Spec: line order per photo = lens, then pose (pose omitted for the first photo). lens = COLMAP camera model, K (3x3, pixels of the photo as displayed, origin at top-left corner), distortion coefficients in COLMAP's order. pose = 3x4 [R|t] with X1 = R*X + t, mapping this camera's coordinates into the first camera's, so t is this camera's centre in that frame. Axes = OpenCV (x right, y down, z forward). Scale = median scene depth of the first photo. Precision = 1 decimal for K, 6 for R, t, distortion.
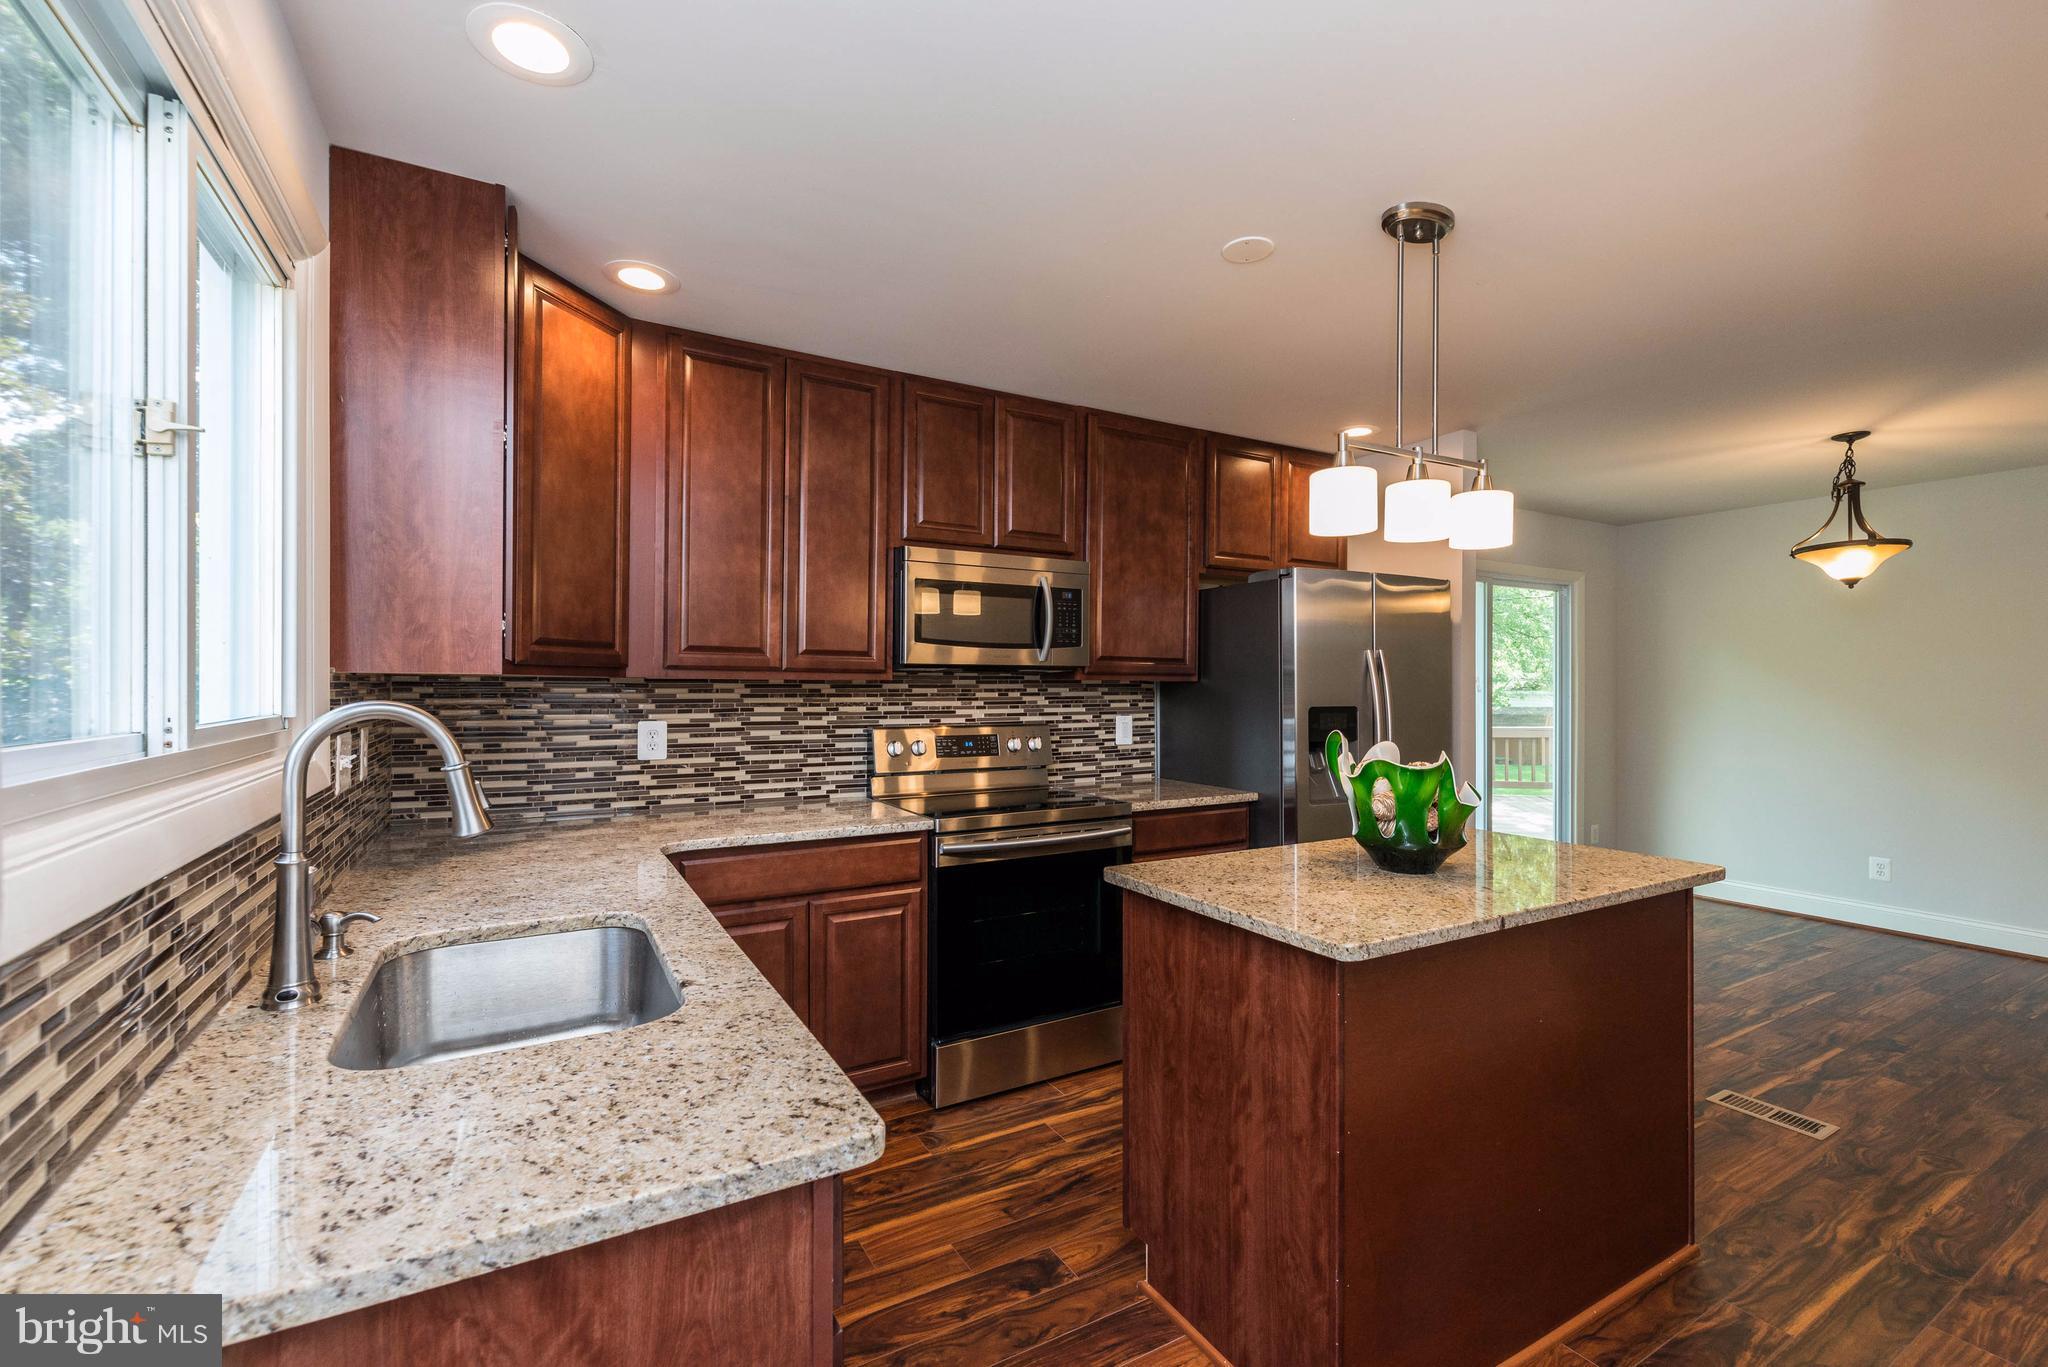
lens RADIAL K [[865.1, 0, 1017.7], [0, 865.1, 684.0], [0, 0, 1]] dist [-0.003157, -0.000034]
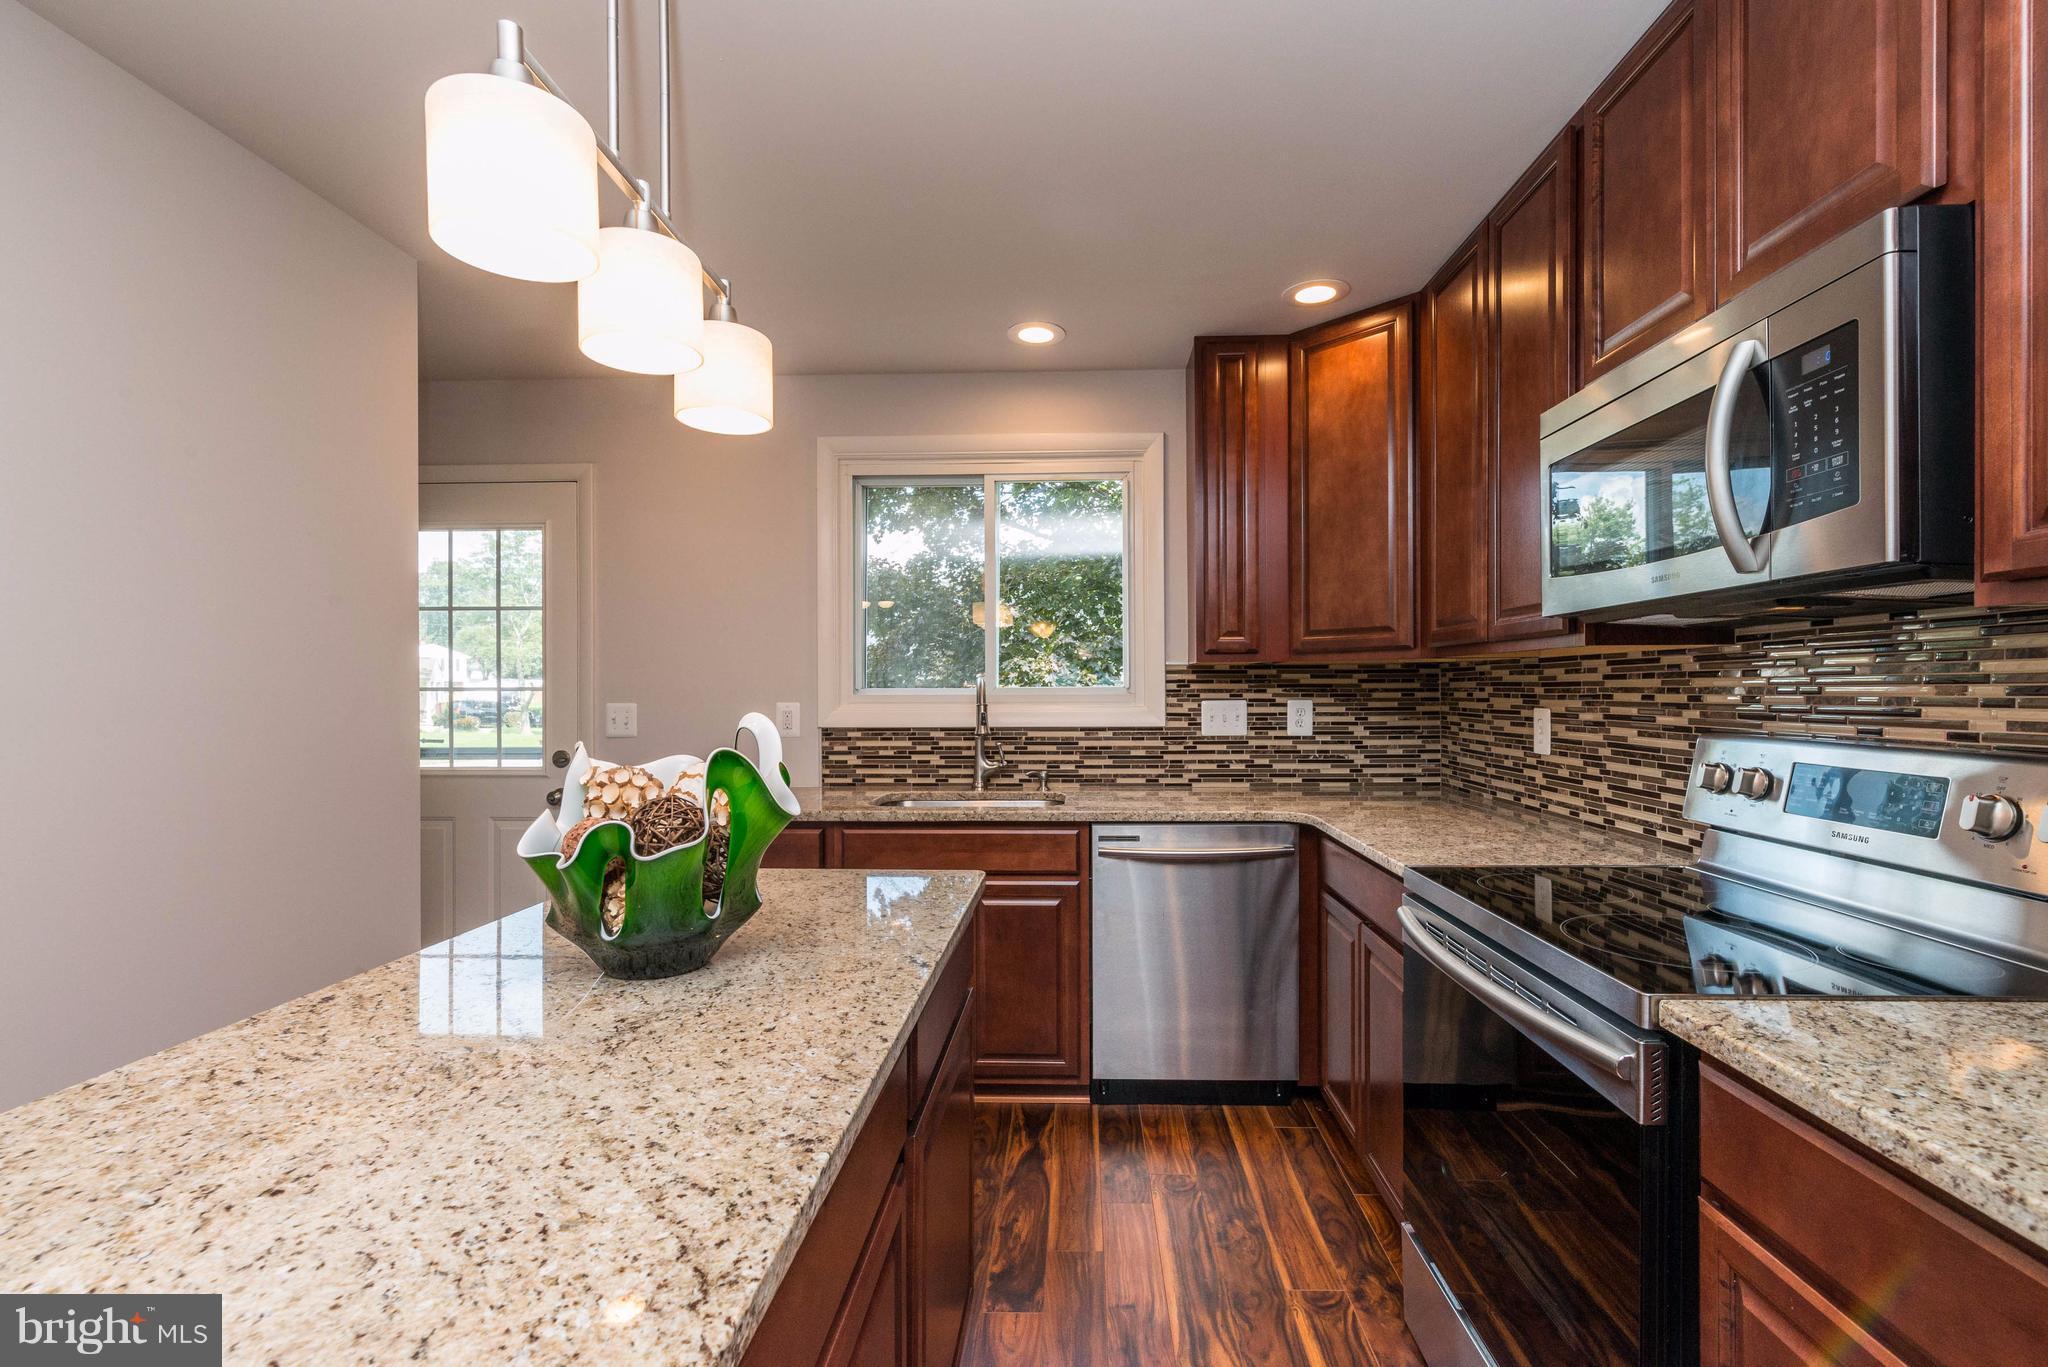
lens RADIAL K [[908.8, 0, 1066.5], [0, 908.8, 691.4], [0, 0, 1]] dist [-0.000734, -0.002118]
pose [[-0.514625, 0.003196, -0.857410, 0.557610], [0.008278, 0.999965, -0.001241, 0.023533], [0.857376, -0.007736, -0.514633, 1.039496]]
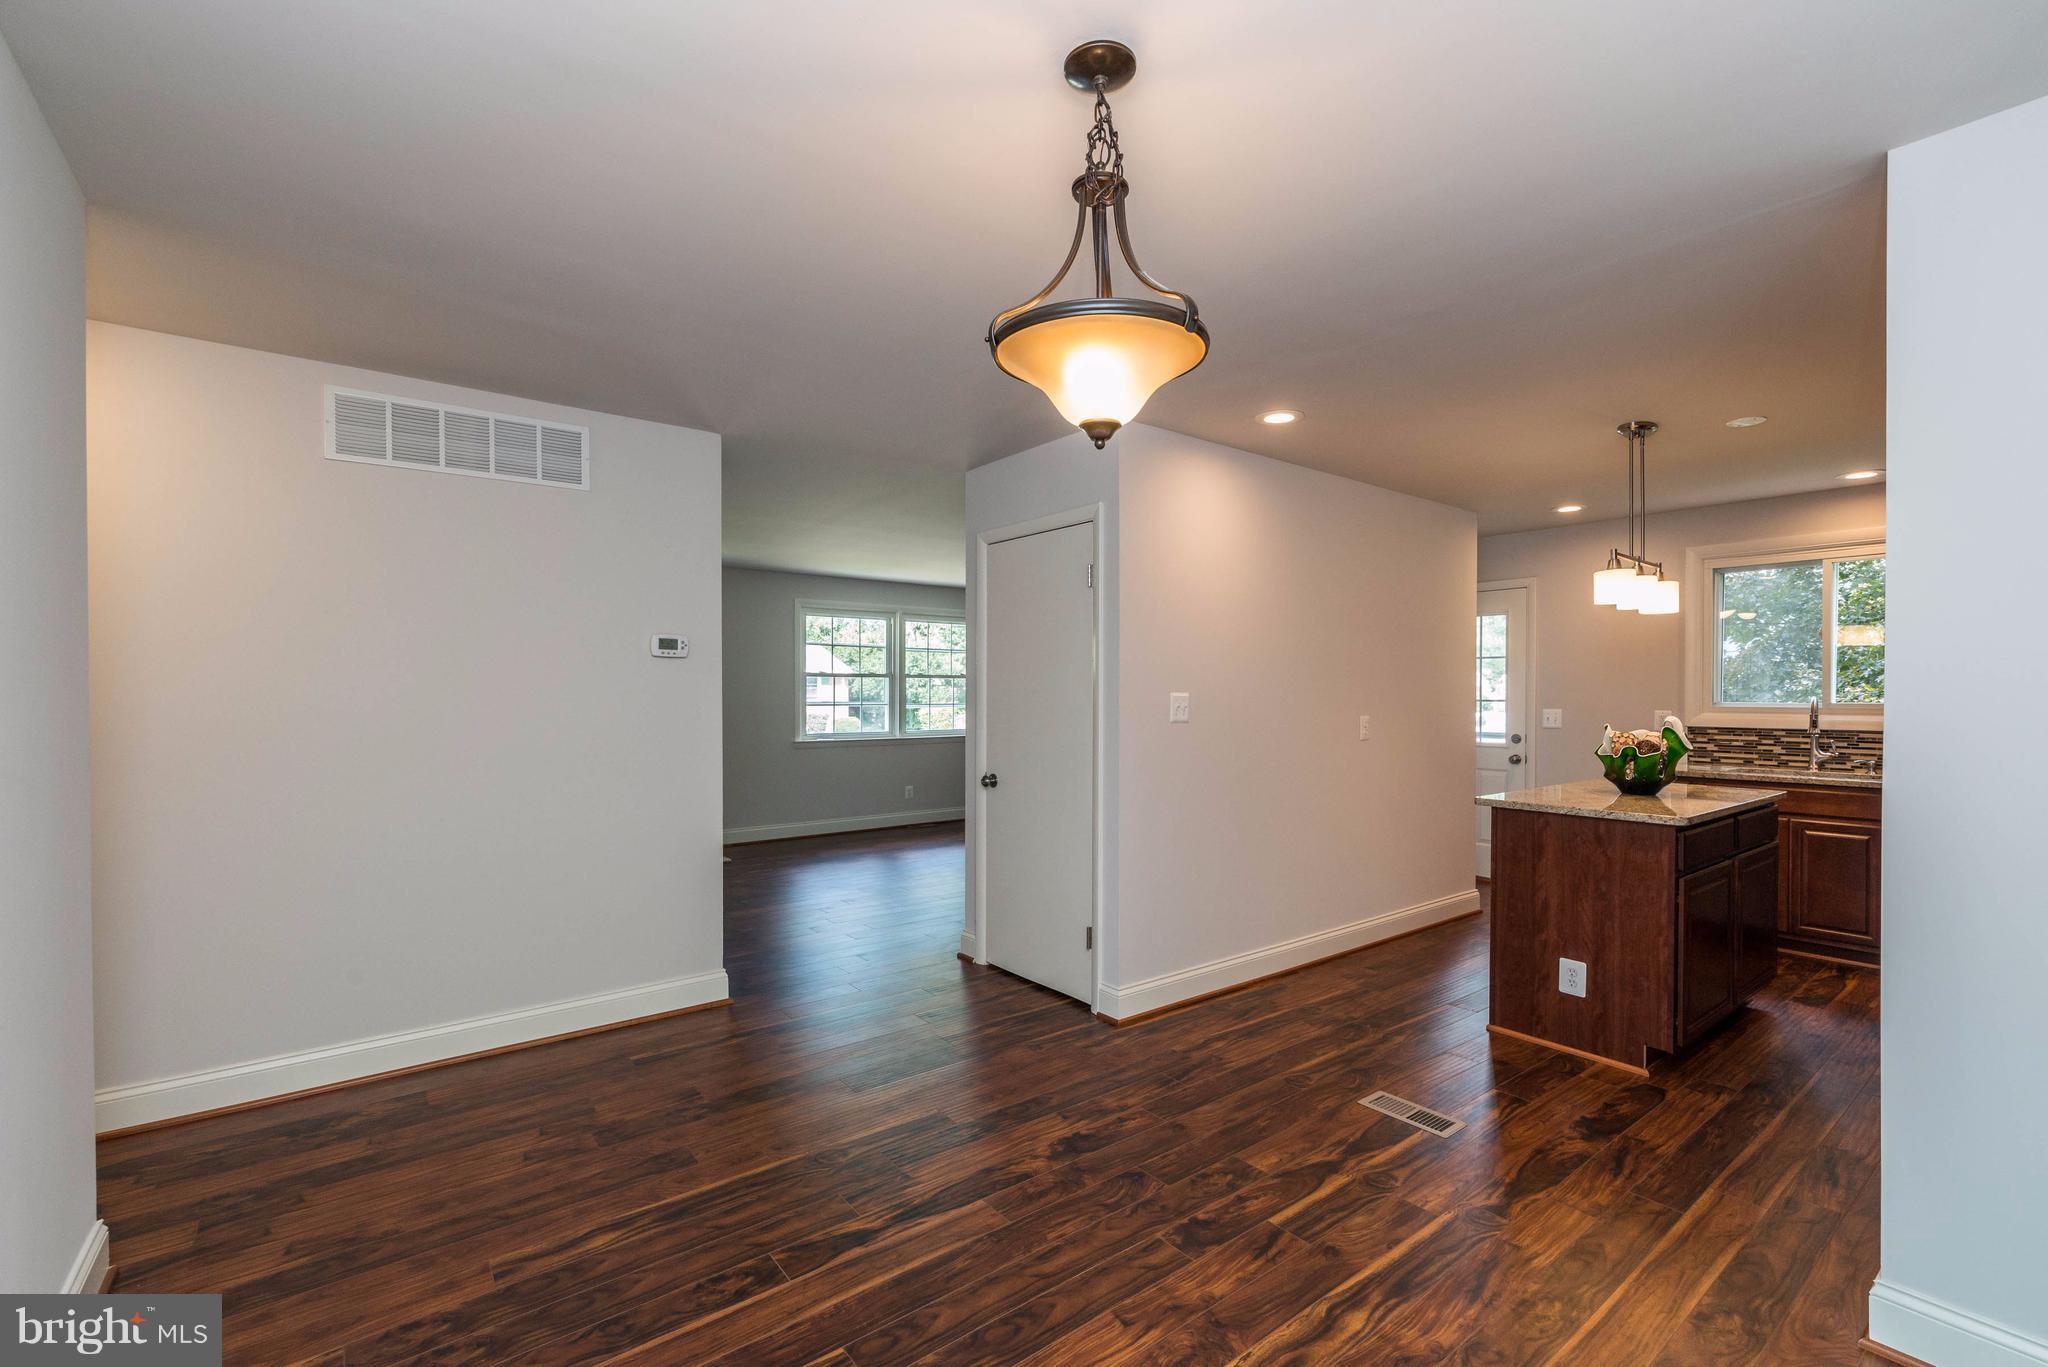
lens RADIAL K [[908.8, 0, 972.7], [0, 908.8, 703.9], [0, 0, 1]] dist [-0.000734, -0.002118]
pose [[-0.992975, 0.002264, -0.118307, 1.398109], [0.001301, 0.999965, 0.008217, 0.002075], [0.118321, 0.008005, -0.992943, 1.848685]]
